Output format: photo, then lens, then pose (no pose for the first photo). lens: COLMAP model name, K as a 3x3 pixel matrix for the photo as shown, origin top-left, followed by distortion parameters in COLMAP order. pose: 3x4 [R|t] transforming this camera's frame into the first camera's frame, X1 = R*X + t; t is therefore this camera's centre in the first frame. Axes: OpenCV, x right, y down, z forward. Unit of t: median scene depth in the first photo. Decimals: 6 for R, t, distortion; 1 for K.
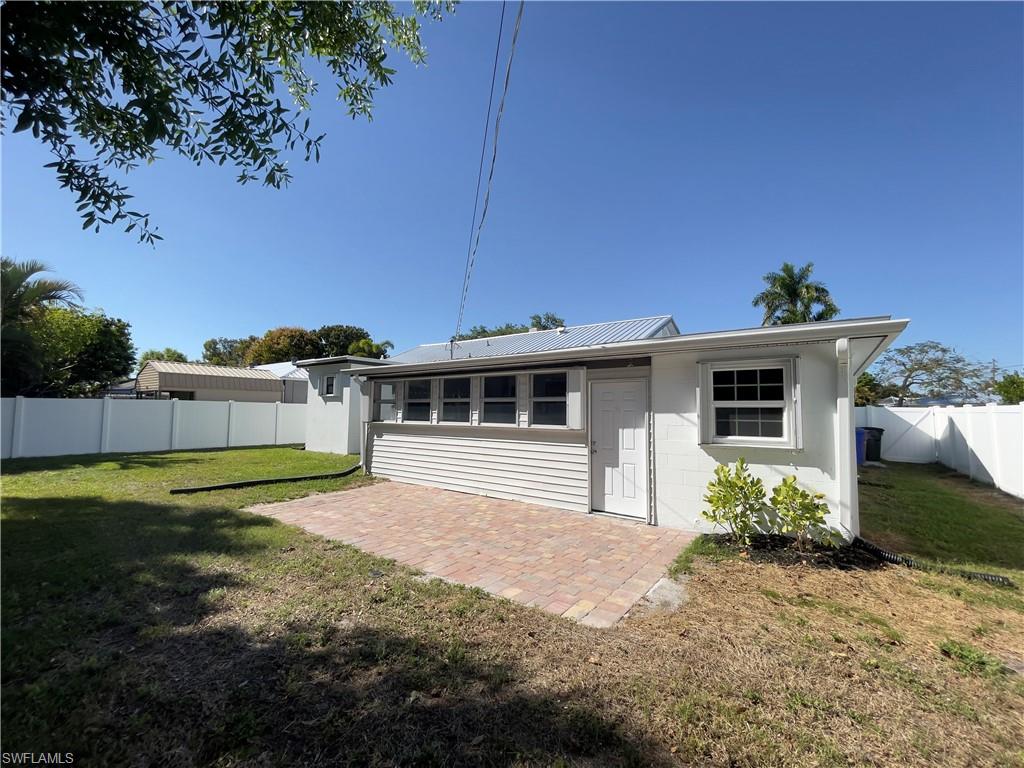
lens RADIAL K [[421.4, 0, 513.3], [0, 421.4, 385.1], [0, 0, 1]] dist [-0.011713, 0.009766]
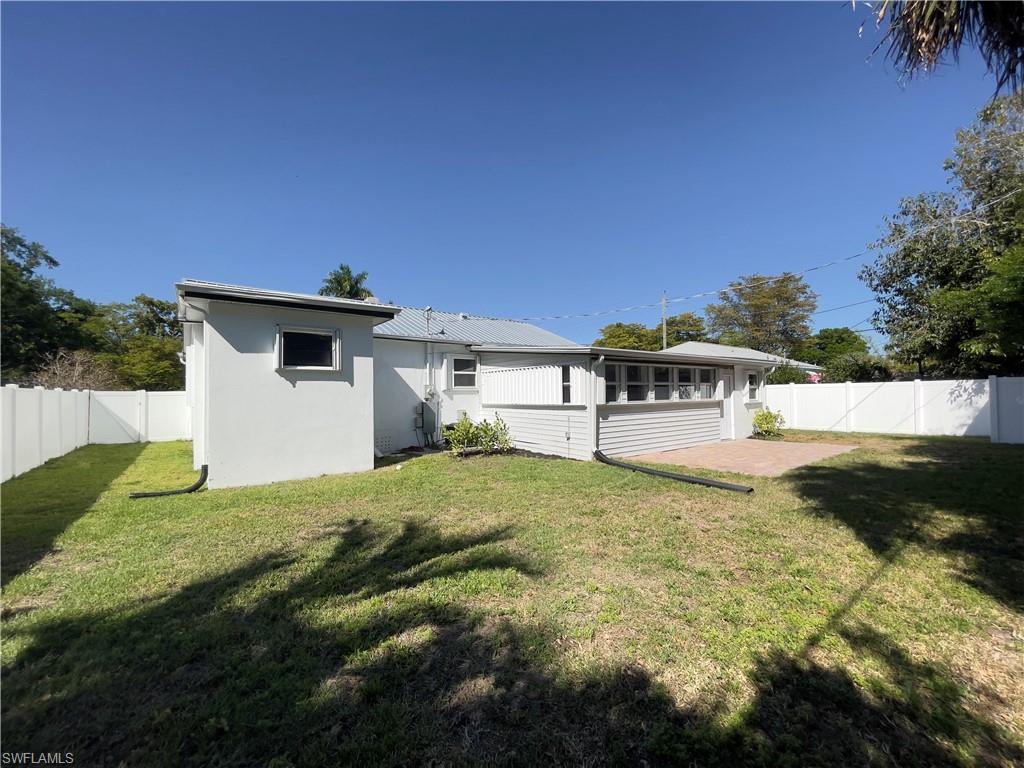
lens RADIAL K [[421.4, 0, 513.3], [0, 421.4, 385.1], [0, 0, 1]] dist [-0.011713, 0.009766]
pose [[0.301649, 0.005469, 0.953403, -1.394923], [-0.045065, 0.998948, 0.008528, 0.045444], [-0.952353, -0.045537, 0.301578, 0.943226]]
